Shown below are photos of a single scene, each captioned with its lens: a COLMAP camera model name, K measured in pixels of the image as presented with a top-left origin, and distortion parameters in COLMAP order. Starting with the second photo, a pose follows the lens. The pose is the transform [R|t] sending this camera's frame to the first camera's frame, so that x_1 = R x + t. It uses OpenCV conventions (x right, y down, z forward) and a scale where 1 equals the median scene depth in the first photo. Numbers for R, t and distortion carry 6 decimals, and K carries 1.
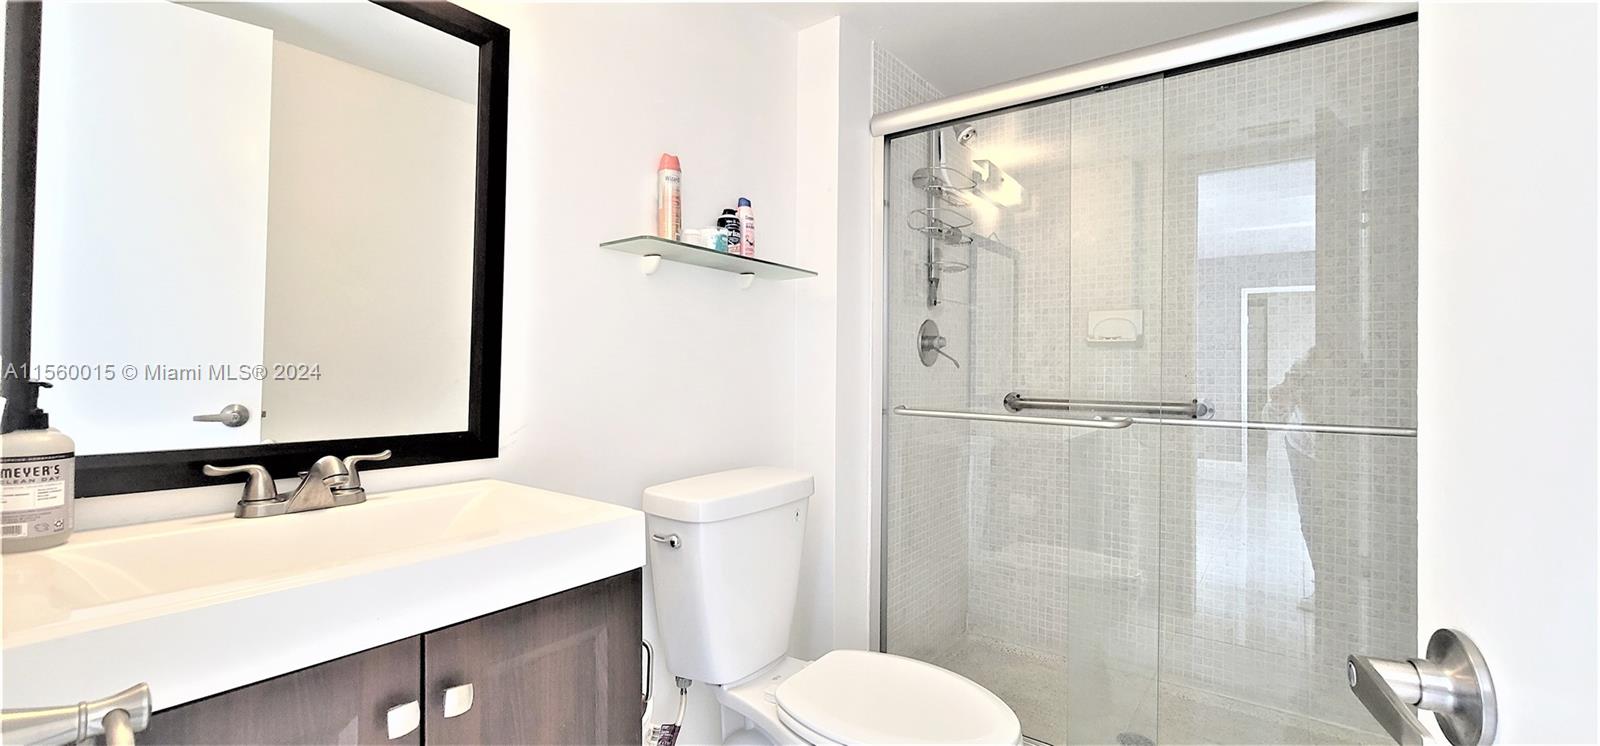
lens RADIAL K [[655.1, 0, 799.9], [0, 655.1, 368.4], [0, 0, 1]] dist [-0.001905, 0.001879]
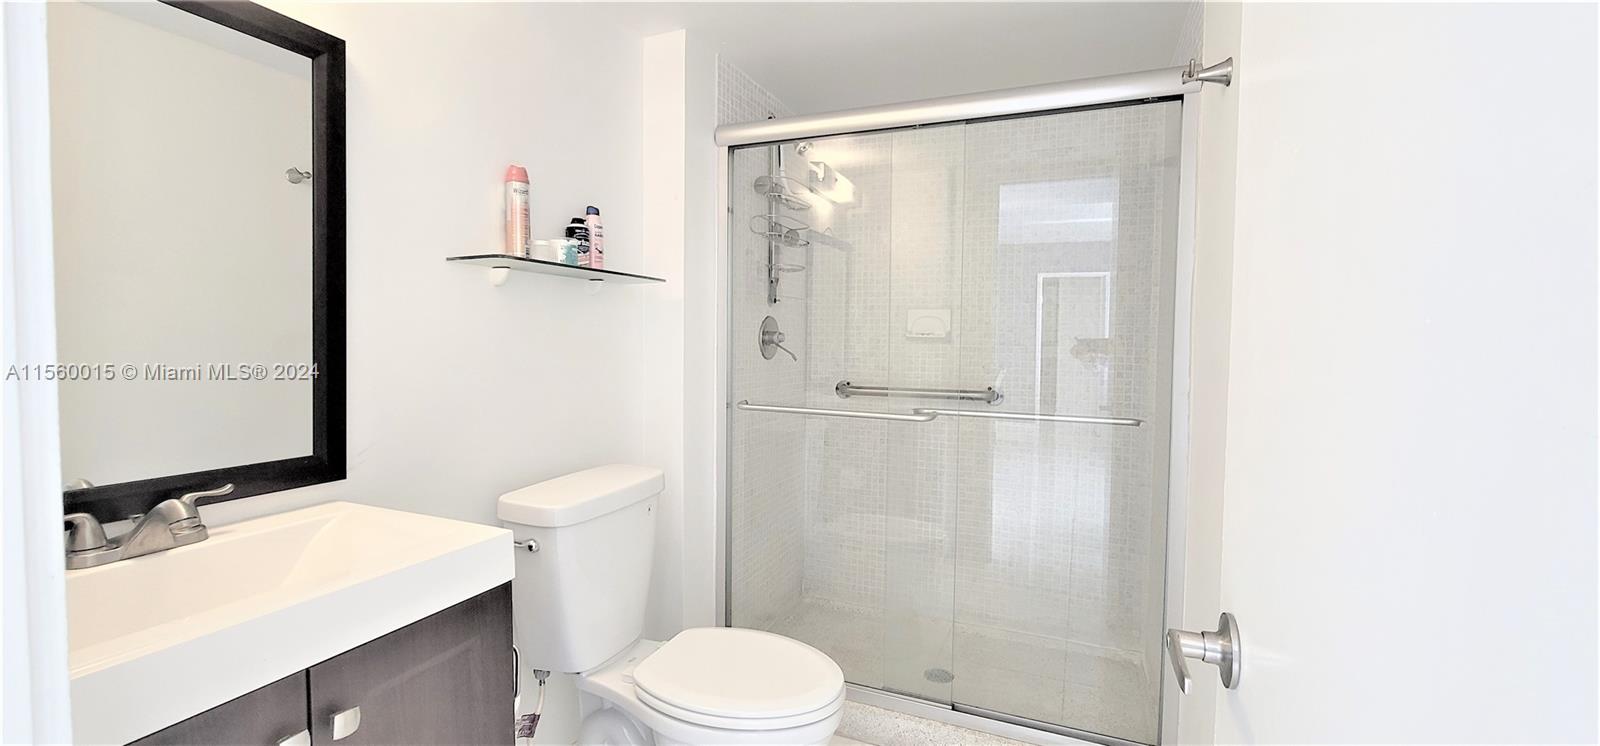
lens RADIAL K [[655.1, 0, 797.0], [0, 655.1, 370.6], [0, 0, 1]] dist [-0.001905, 0.001879]
pose [[0.972004, -0.009317, 0.234781, -0.017958], [-0.003282, 0.998578, 0.053215, -0.060856], [-0.234943, -0.052495, 0.970591, -0.088981]]
